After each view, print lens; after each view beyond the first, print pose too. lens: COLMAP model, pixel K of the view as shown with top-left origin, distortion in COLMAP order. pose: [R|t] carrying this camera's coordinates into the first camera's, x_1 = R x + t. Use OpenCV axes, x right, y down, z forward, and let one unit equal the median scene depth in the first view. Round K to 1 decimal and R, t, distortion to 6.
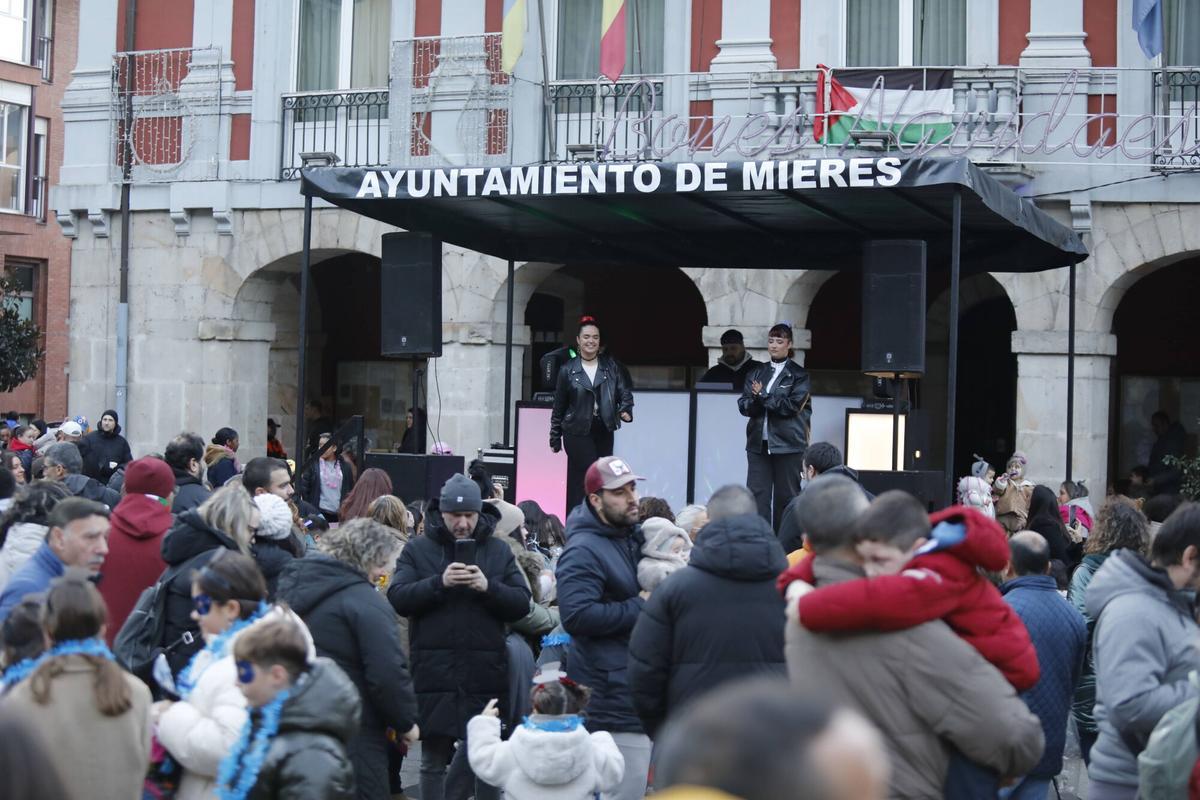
lens RADIAL K [[2162.8, 0, 595.4], [0, 2162.8, 406.0], [0, 0, 1]] dist [-0.231656, 0.000000]
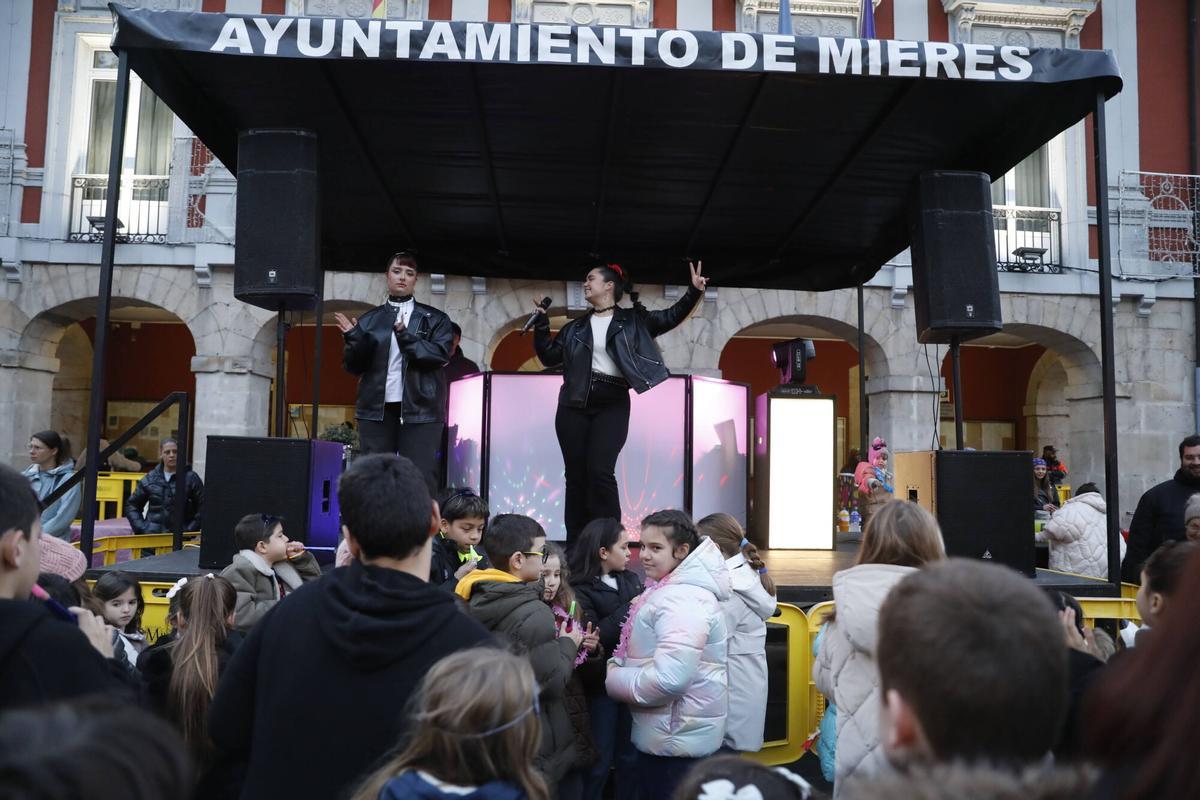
lens RADIAL K [[826.1, 0, 591.9], [0, 826.1, 400.8], [0, 0, 1]] dist [-0.093309, 0.085058]
pose [[0.906391, 0.026010, 0.421639, -0.068587], [-0.001149, 0.998251, -0.059110, 0.016445], [-0.422439, 0.053092, 0.904835, 0.470776]]
